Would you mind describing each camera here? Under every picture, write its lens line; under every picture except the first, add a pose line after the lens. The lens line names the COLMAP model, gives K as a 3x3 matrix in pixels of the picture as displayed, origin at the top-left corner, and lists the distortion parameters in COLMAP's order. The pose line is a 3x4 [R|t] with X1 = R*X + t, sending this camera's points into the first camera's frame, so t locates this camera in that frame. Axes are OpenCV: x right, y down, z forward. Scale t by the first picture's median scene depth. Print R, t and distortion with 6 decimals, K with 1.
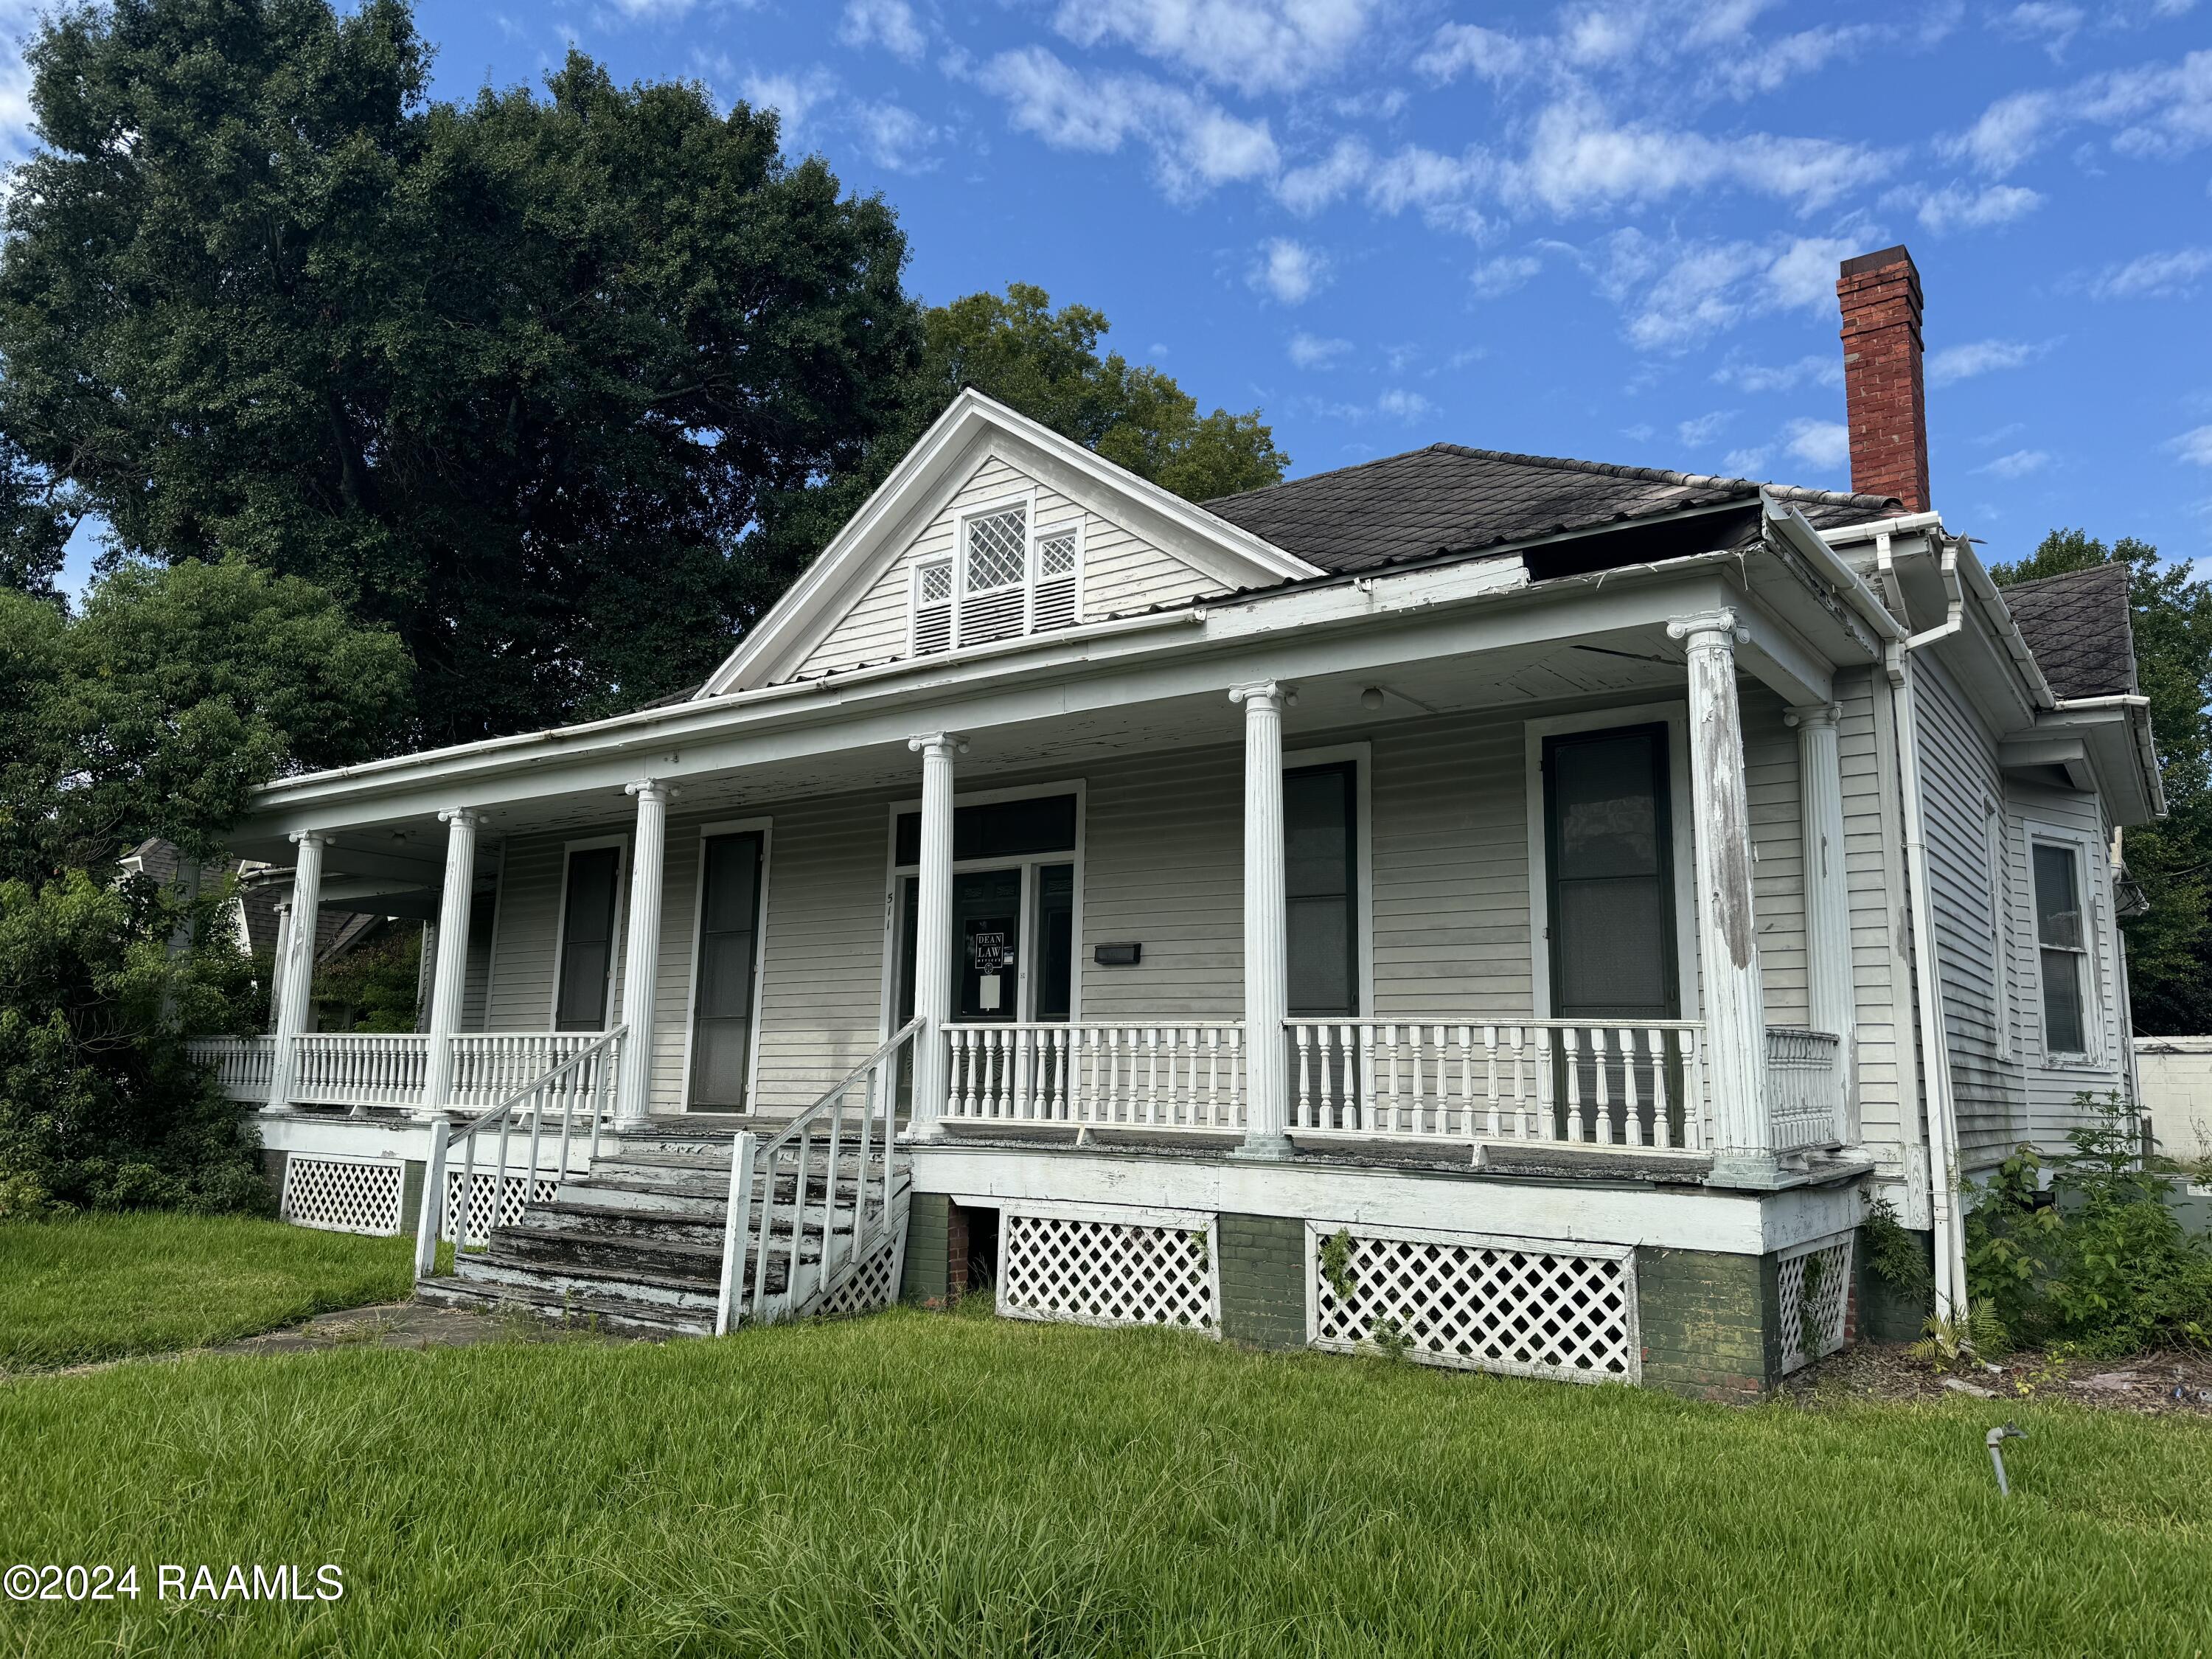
lens RADIAL K [[1570.4, 0, 1106.3], [0, 1570.4, 819.6], [0, 0, 1]] dist [0.020561, -0.010833]
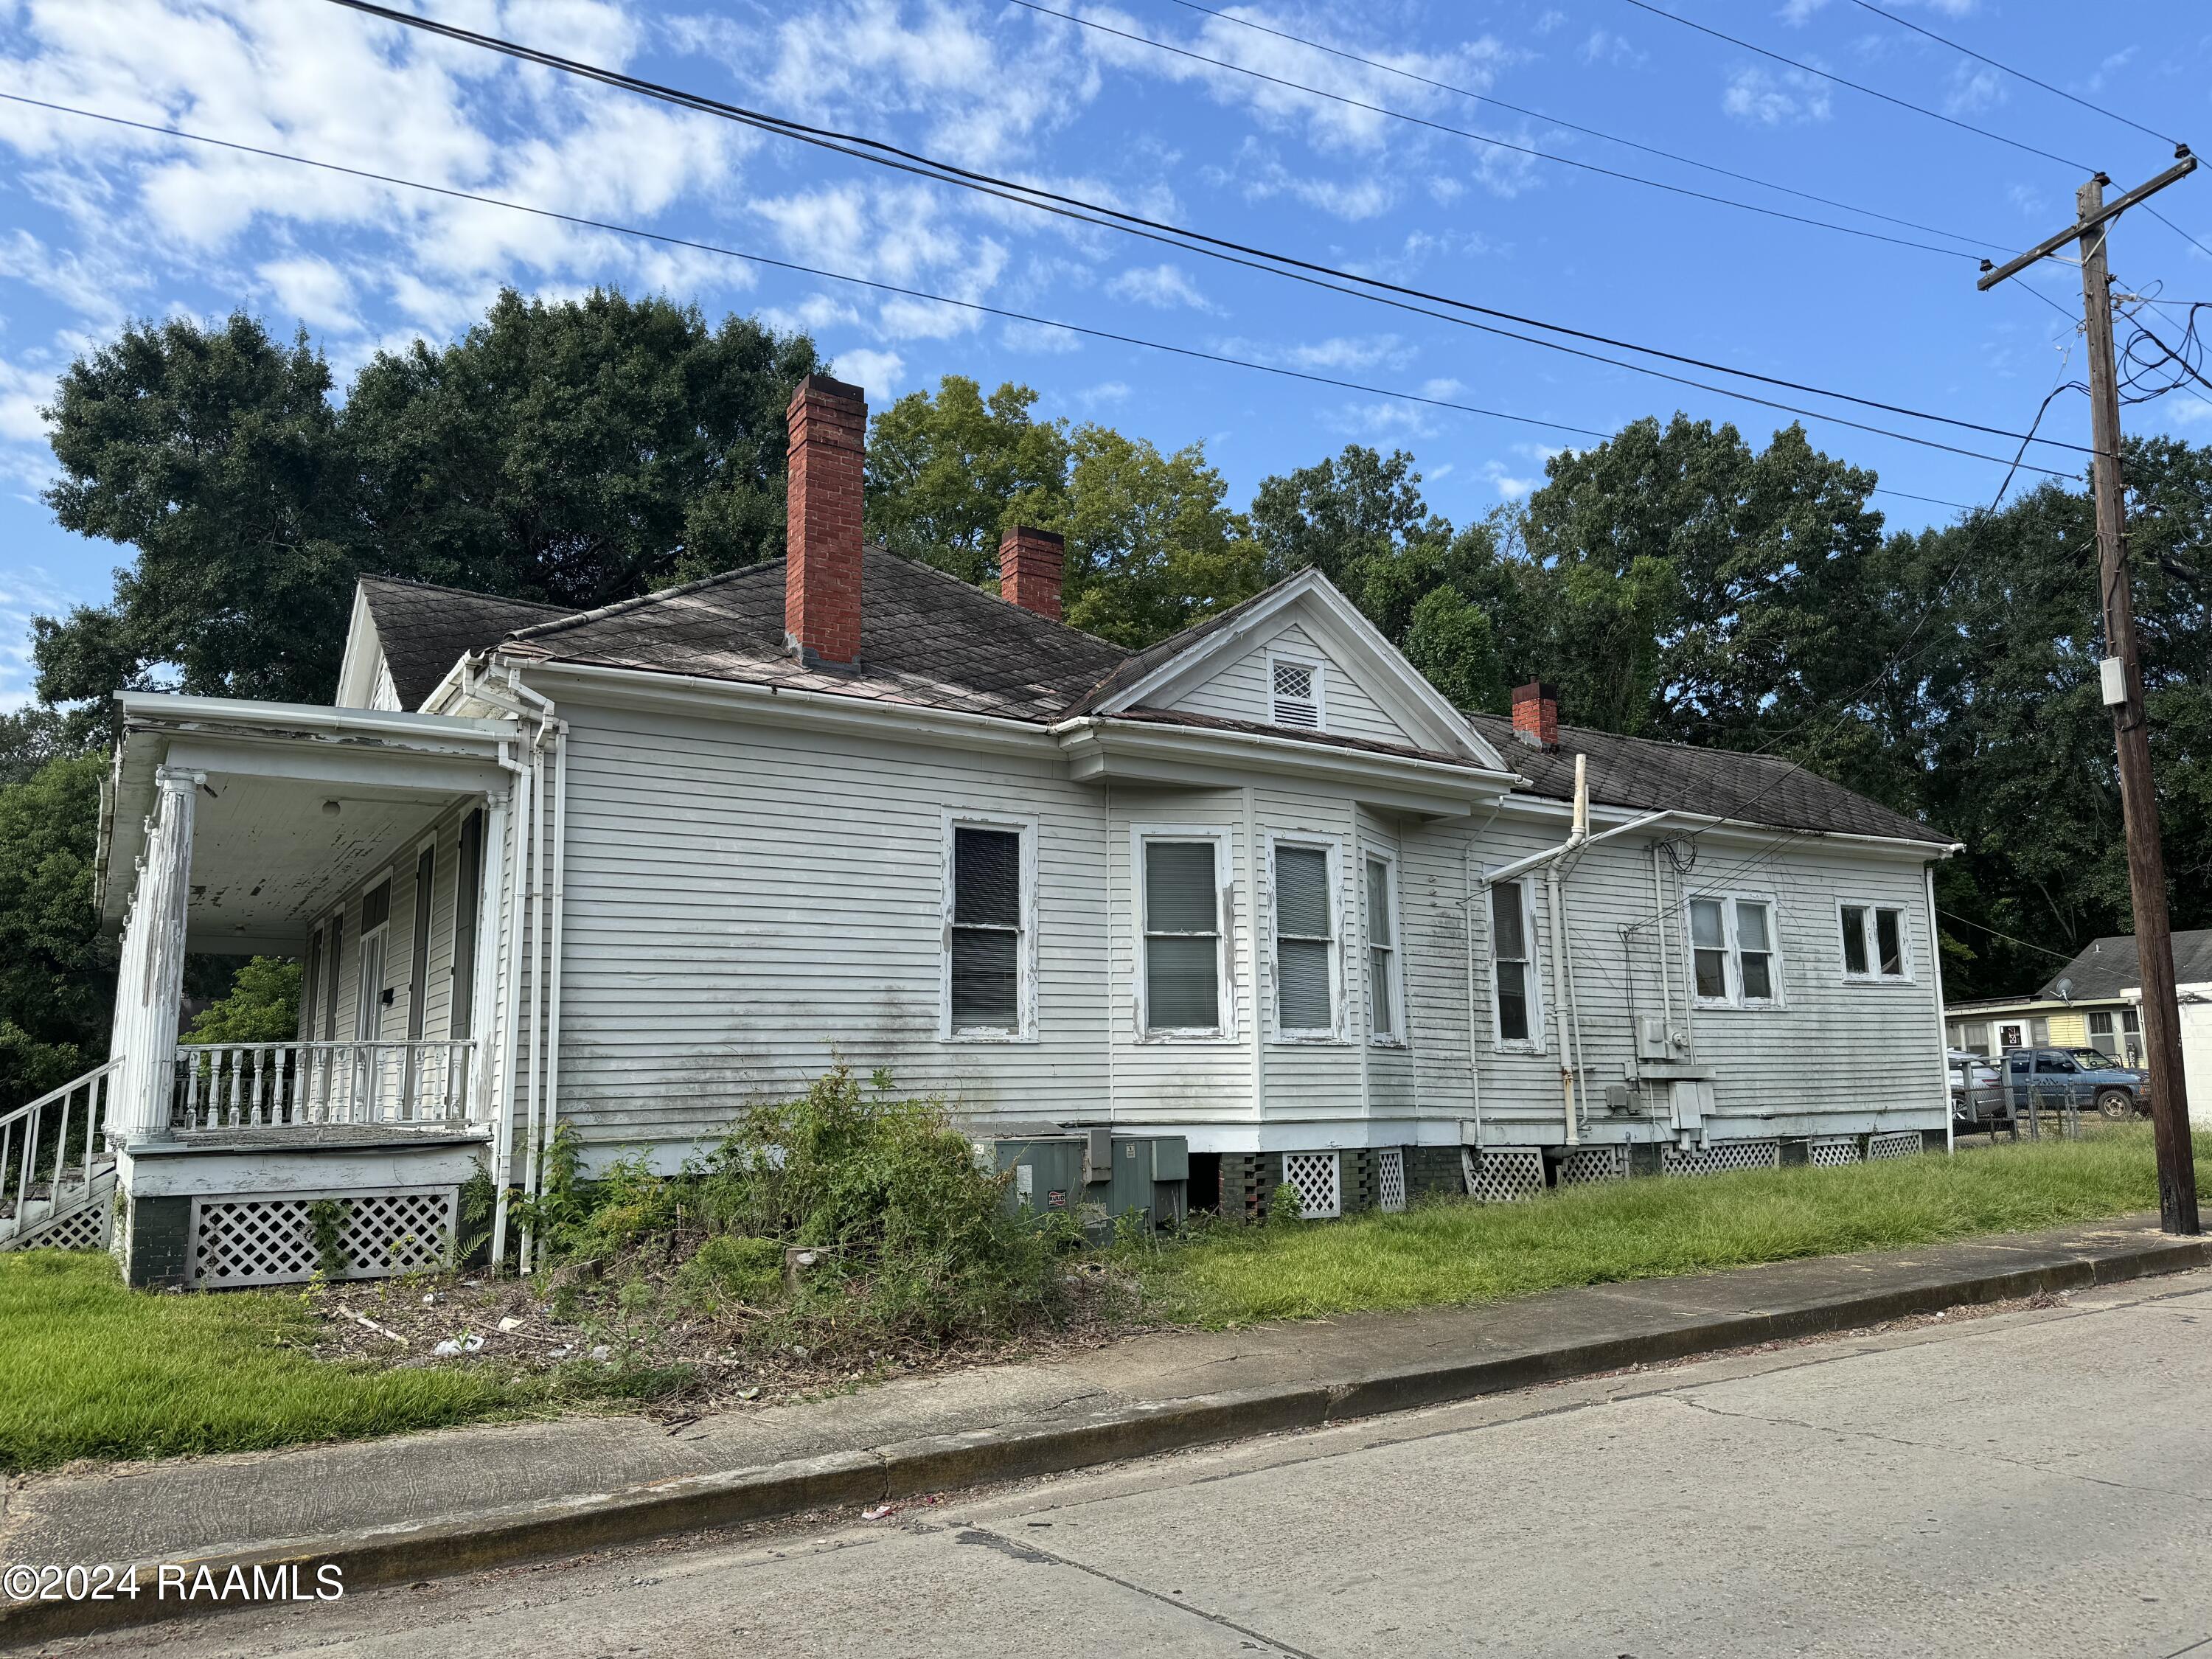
lens RADIAL K [[1570.4, 0, 1095.5], [0, 1570.4, 834.4], [0, 0, 1]] dist [0.020561, -0.010833]
pose [[0.934595, -0.093726, -0.343143, 0.922143], [0.095378, 0.995368, -0.012099, 0.019024], [0.342688, -0.021421, 0.939205, -0.052763]]
